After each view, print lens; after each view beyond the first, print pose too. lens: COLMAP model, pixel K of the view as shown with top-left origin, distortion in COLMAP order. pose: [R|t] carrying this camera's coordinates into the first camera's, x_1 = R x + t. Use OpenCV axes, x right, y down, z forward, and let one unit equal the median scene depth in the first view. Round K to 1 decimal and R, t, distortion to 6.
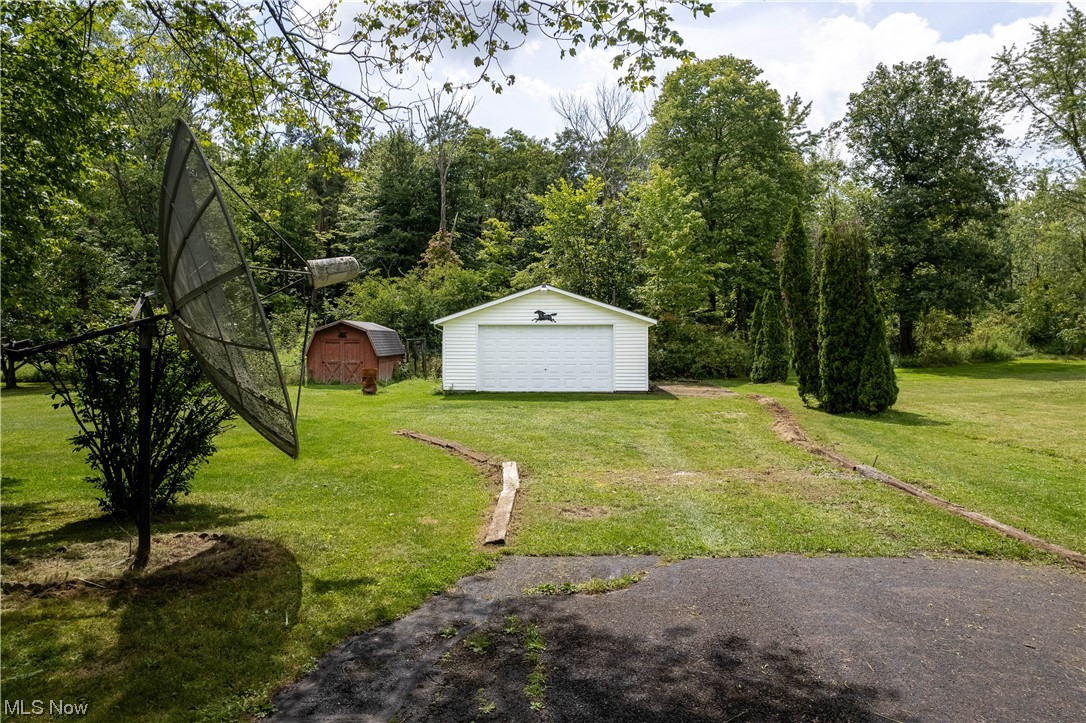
lens RADIAL K [[704.4, 0, 543.0], [0, 704.4, 361.5], [0, 0, 1]] dist [-0.104158, 0.085652]
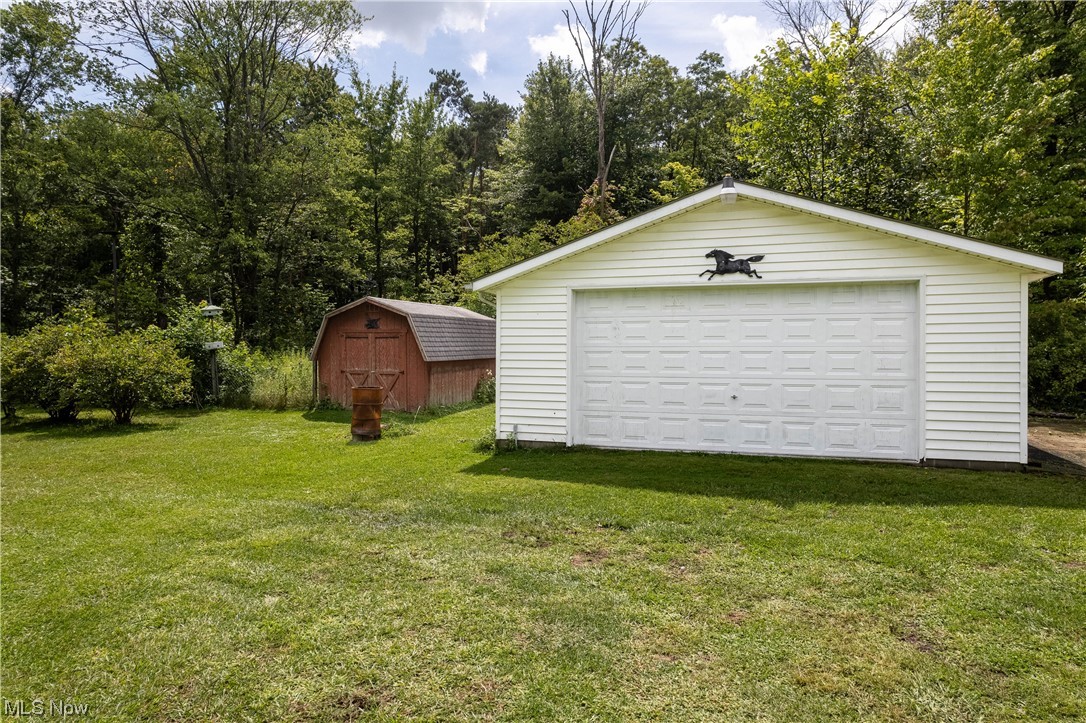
lens RADIAL K [[704.4, 0, 543.0], [0, 704.4, 361.5], [0, 0, 1]] dist [-0.104158, 0.085652]
pose [[0.955592, 0.004517, -0.294658, 0.016526], [-0.005590, 0.999980, -0.002797, -0.007534], [0.294640, 0.004320, 0.955599, 0.584221]]
